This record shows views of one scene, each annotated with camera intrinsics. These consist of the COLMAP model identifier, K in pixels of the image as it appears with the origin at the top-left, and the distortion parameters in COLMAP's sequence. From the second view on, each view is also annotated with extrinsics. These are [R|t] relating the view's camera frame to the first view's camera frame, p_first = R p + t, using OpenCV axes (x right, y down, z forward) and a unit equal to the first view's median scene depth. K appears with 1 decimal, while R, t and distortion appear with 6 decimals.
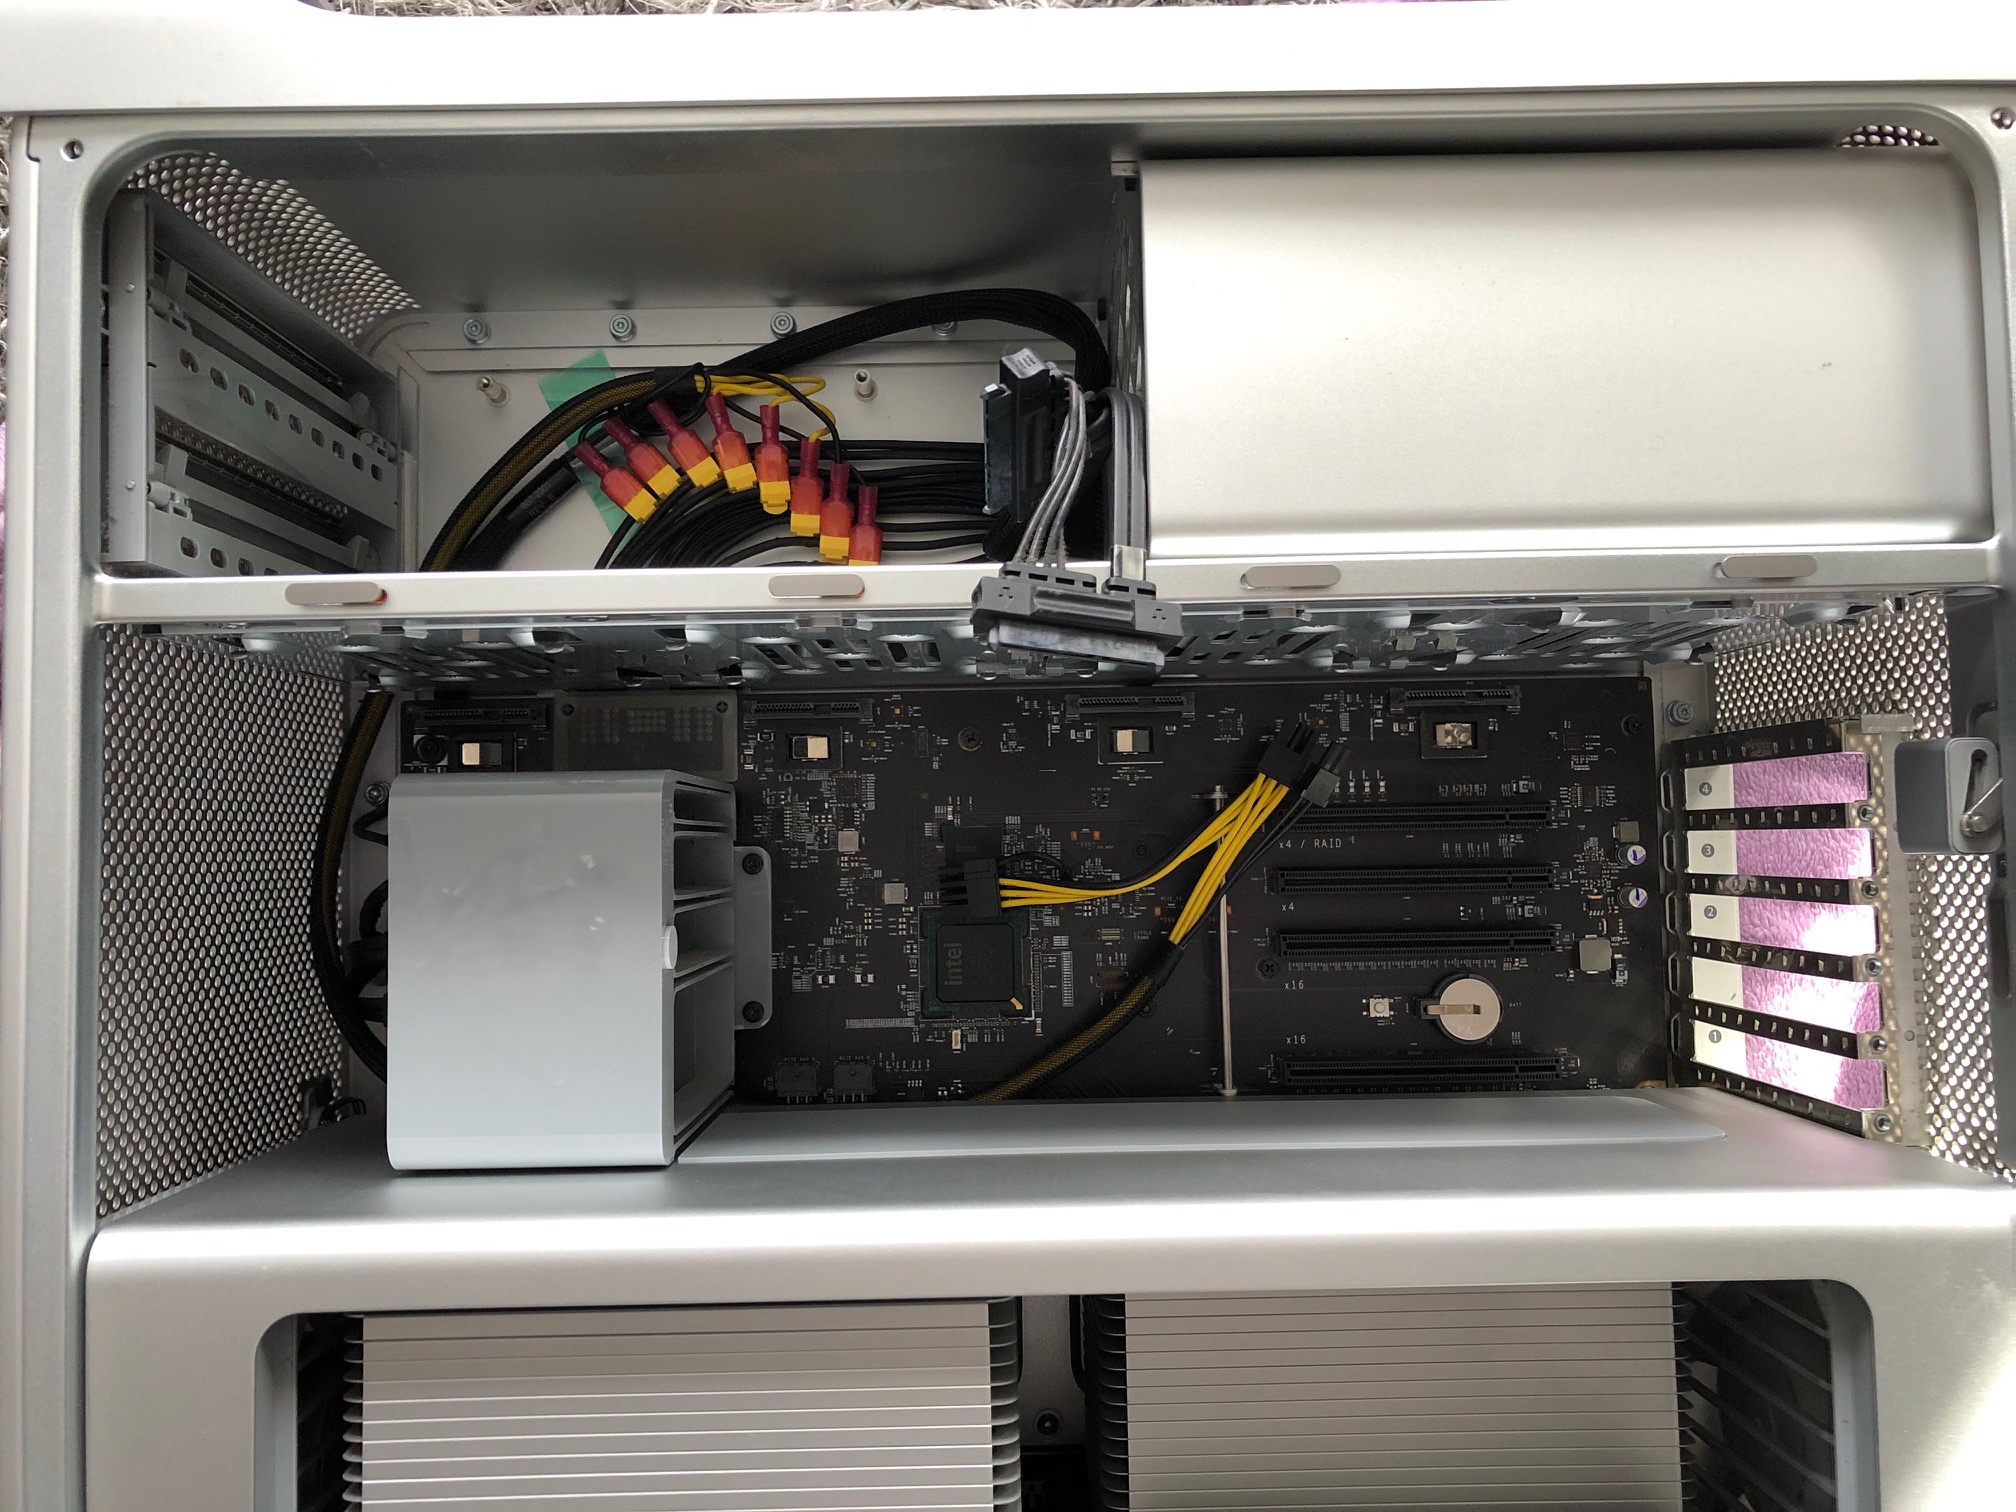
lens RADIAL K [[1633.1, 0, 1008.0], [0, 1633.1, 756.0], [0, 0, 1]] dist [0.021389, -0.000978]
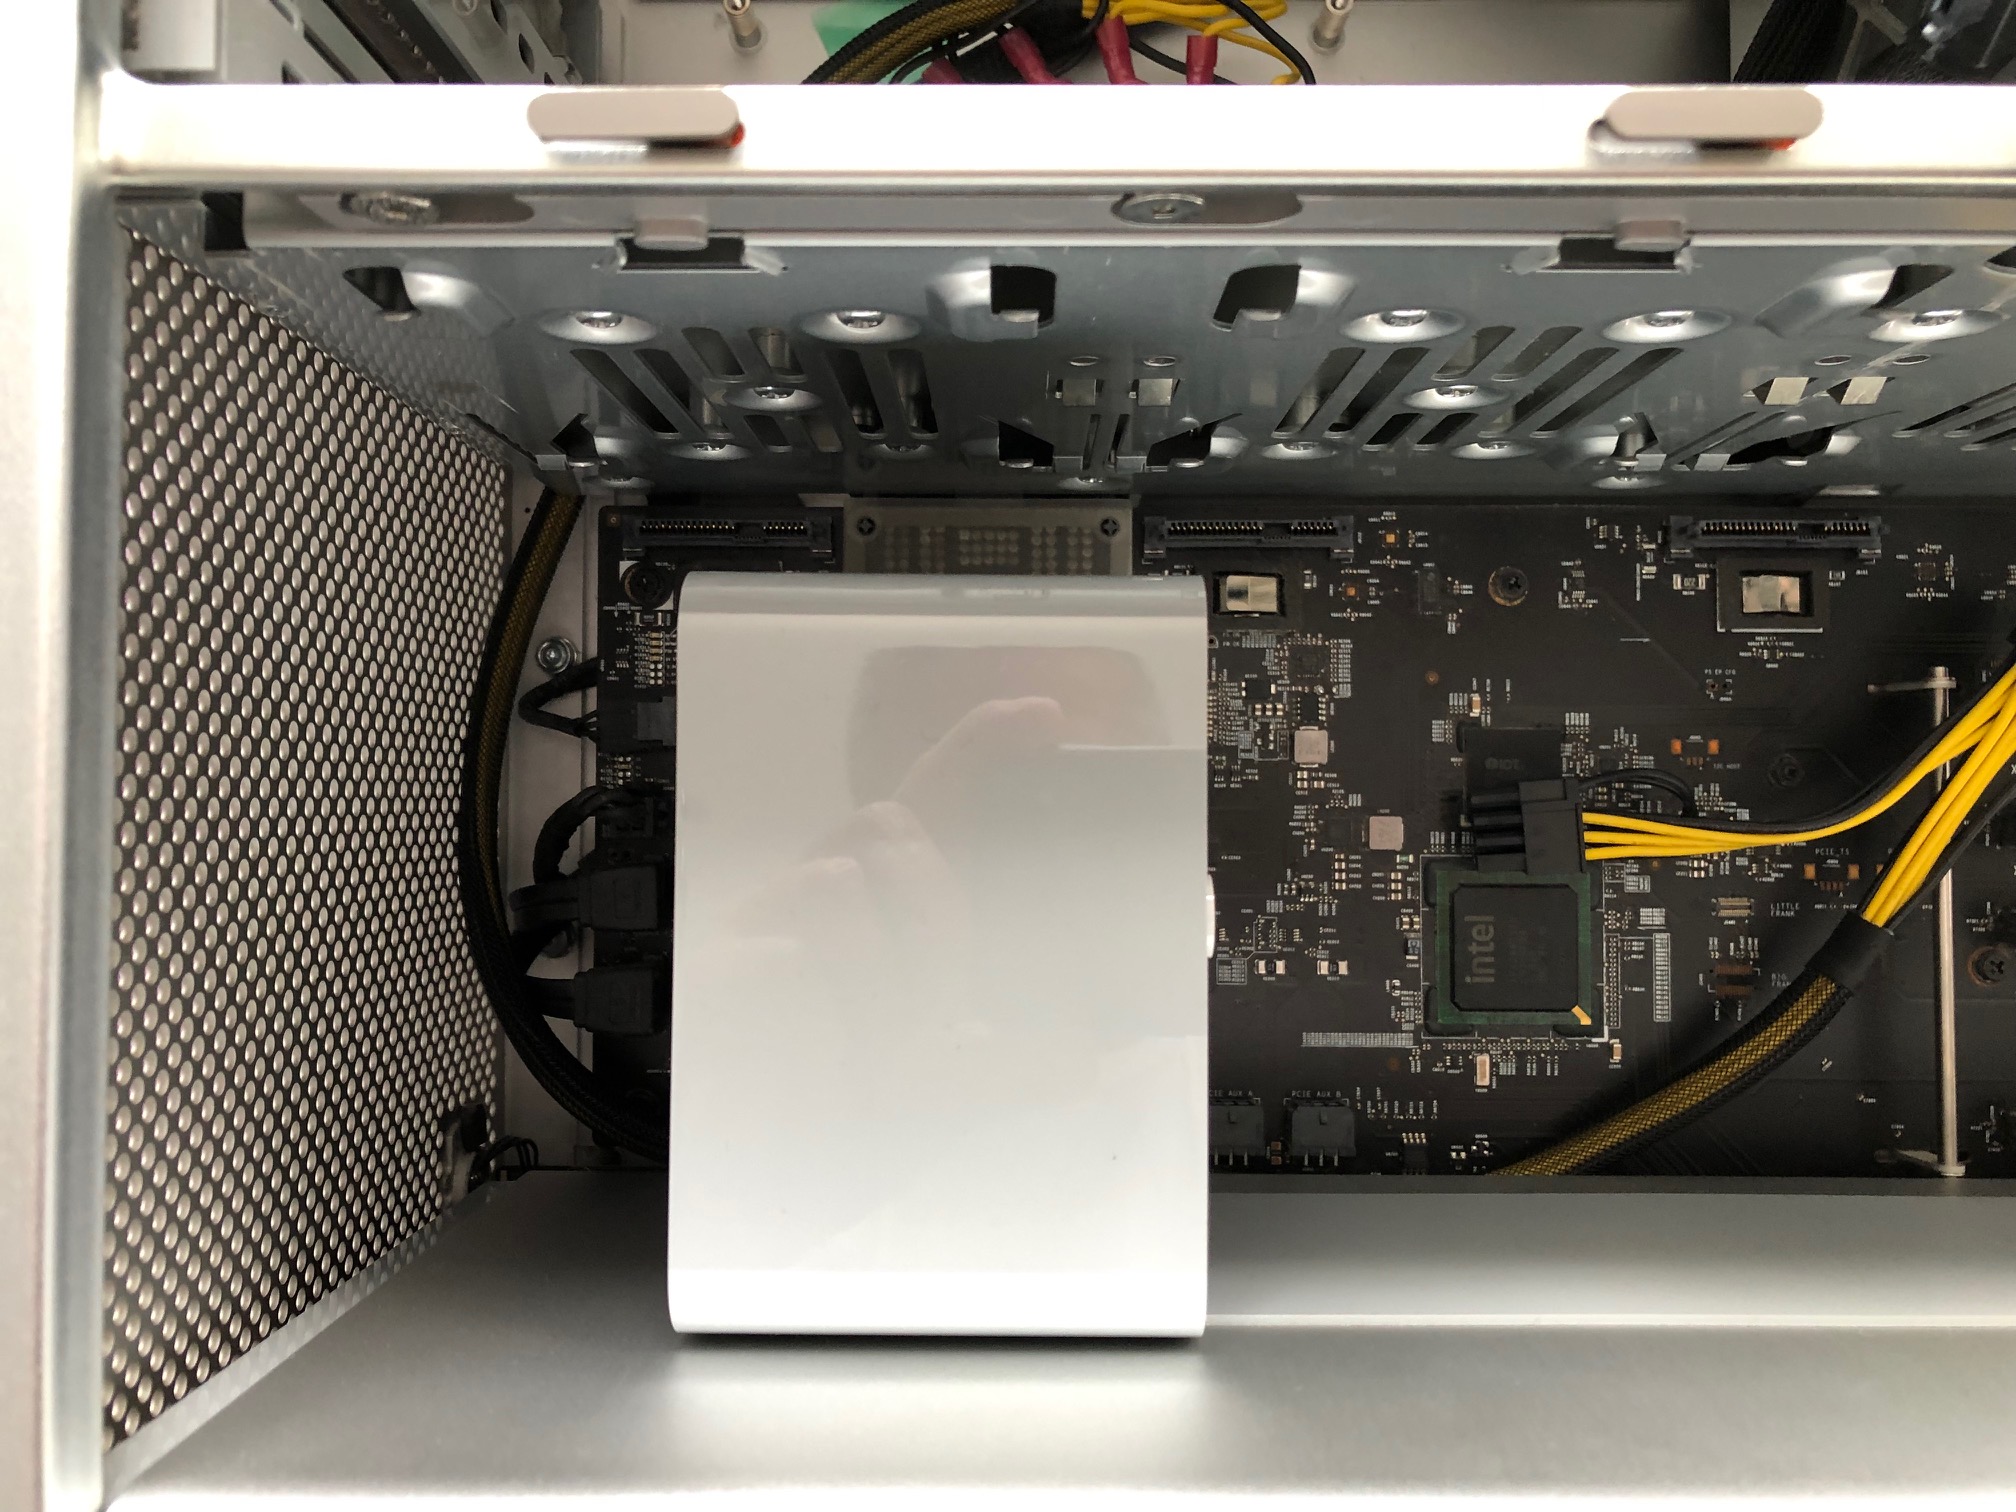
lens RADIAL K [[1669.1, 0, 1008.0], [0, 1669.1, 756.0], [0, 0, 1]] dist [0.028626, -0.001309]
pose [[0.999423, 0.022115, -0.025787, -0.195846], [-0.021407, 0.999395, 0.027410, 0.040682], [0.026378, -0.026842, 0.999292, 0.362244]]
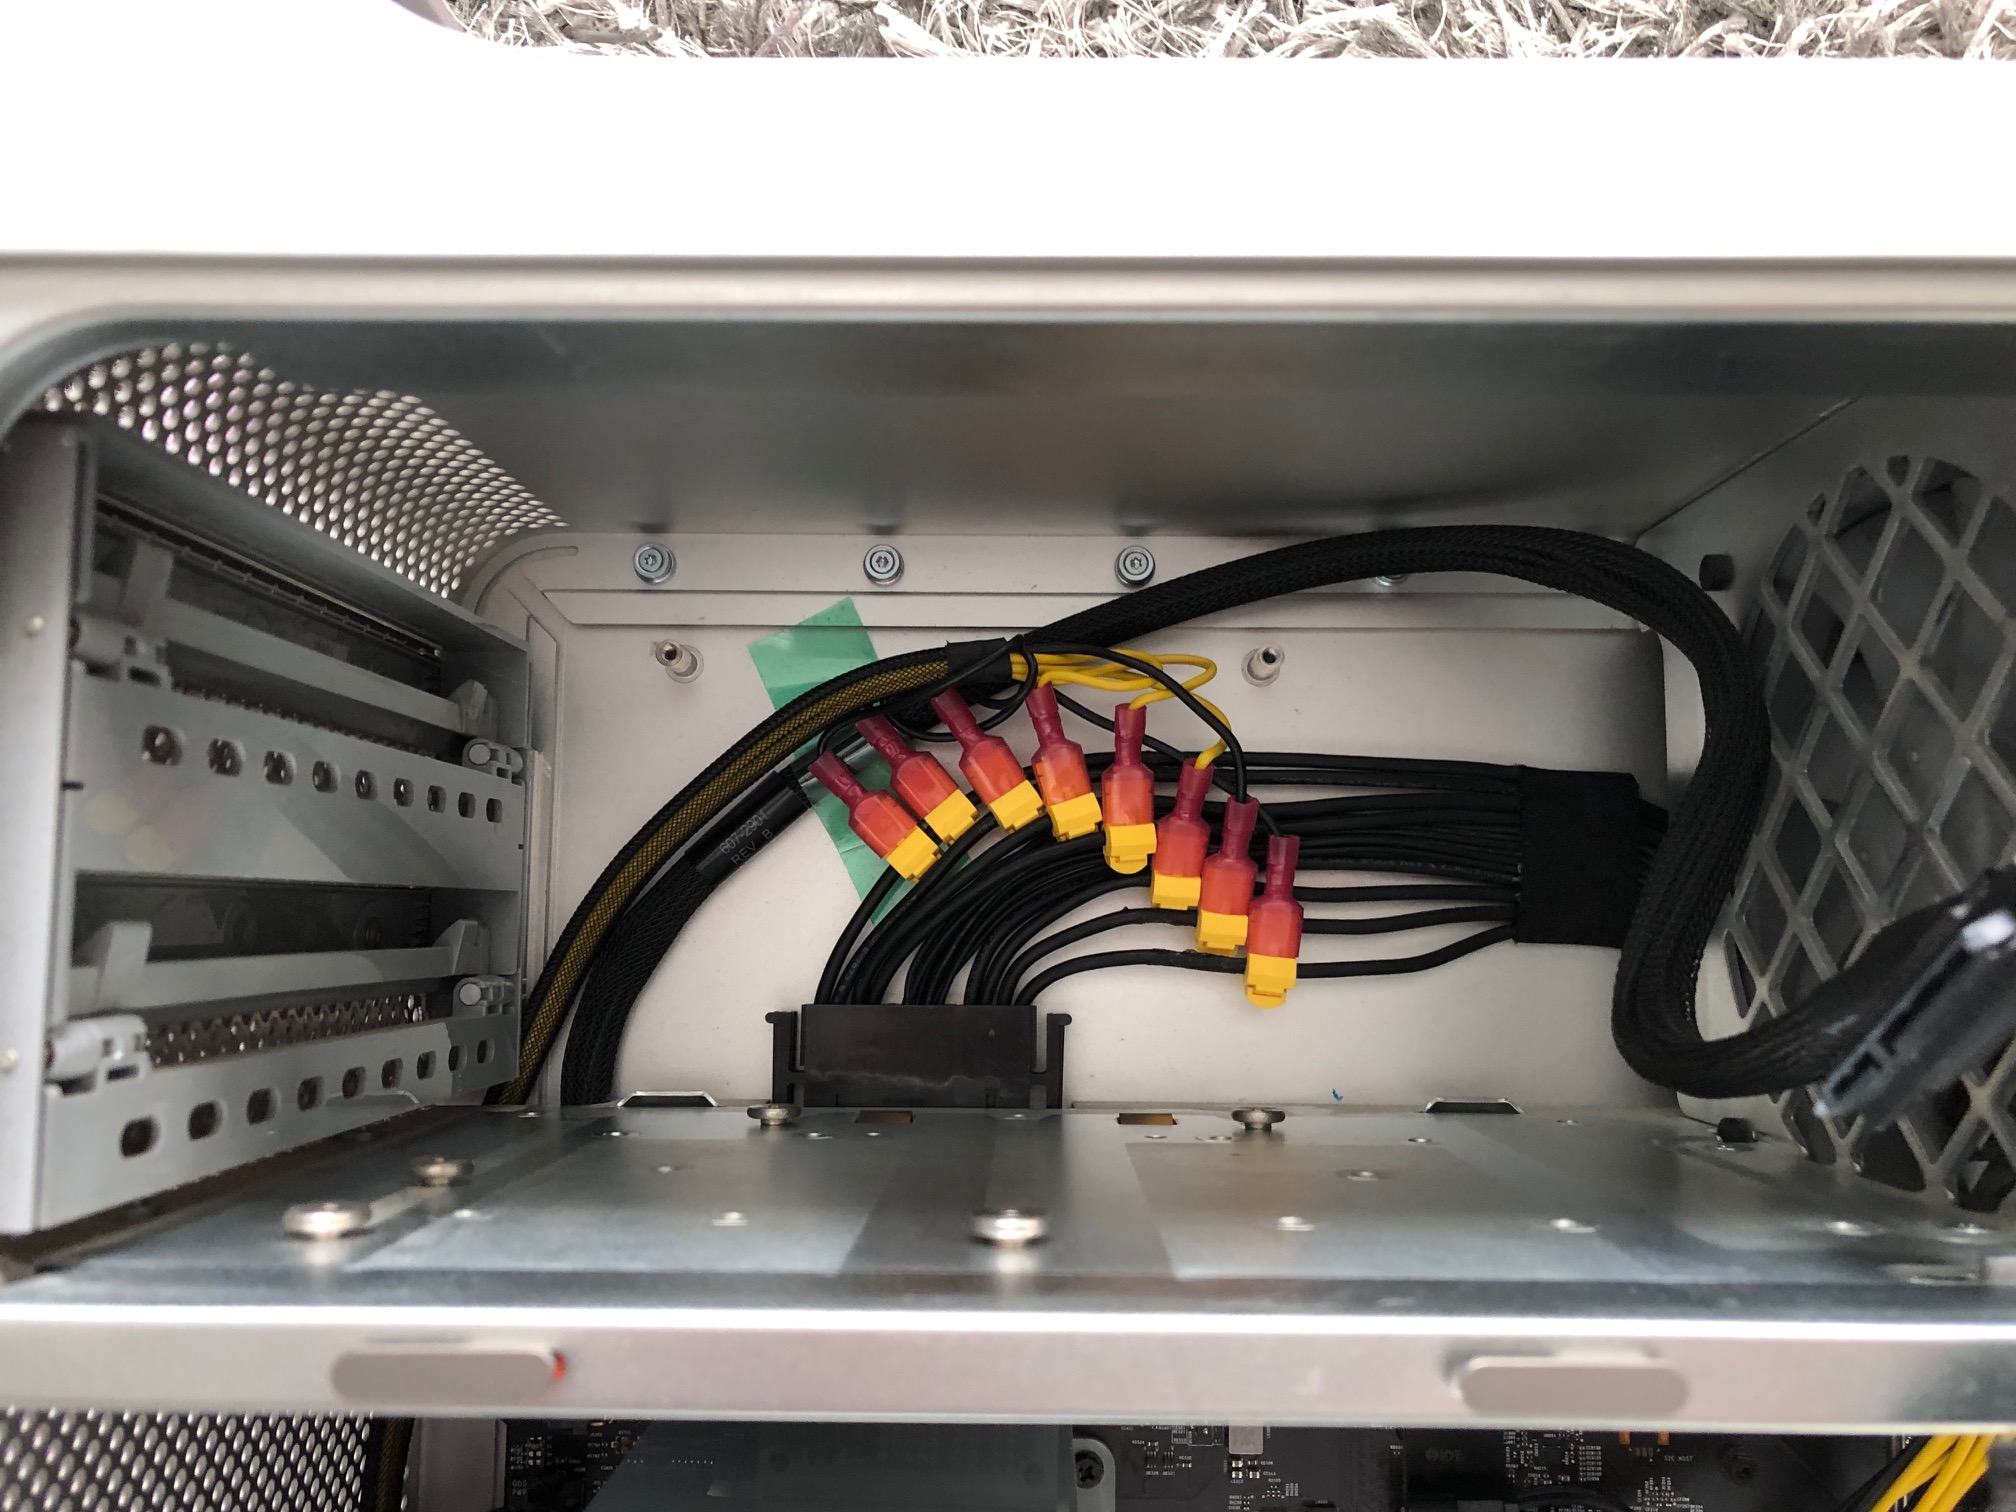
lens RADIAL K [[1653.1, 0, 1008.0], [0, 1653.1, 756.0], [0, 0, 1]] dist [0.236803, -0.513862]
pose [[0.999222, 0.026343, -0.029344, -0.171331], [-0.028137, 0.997648, -0.062500, -0.152884], [0.027629, 0.063277, 0.997613, 0.371103]]
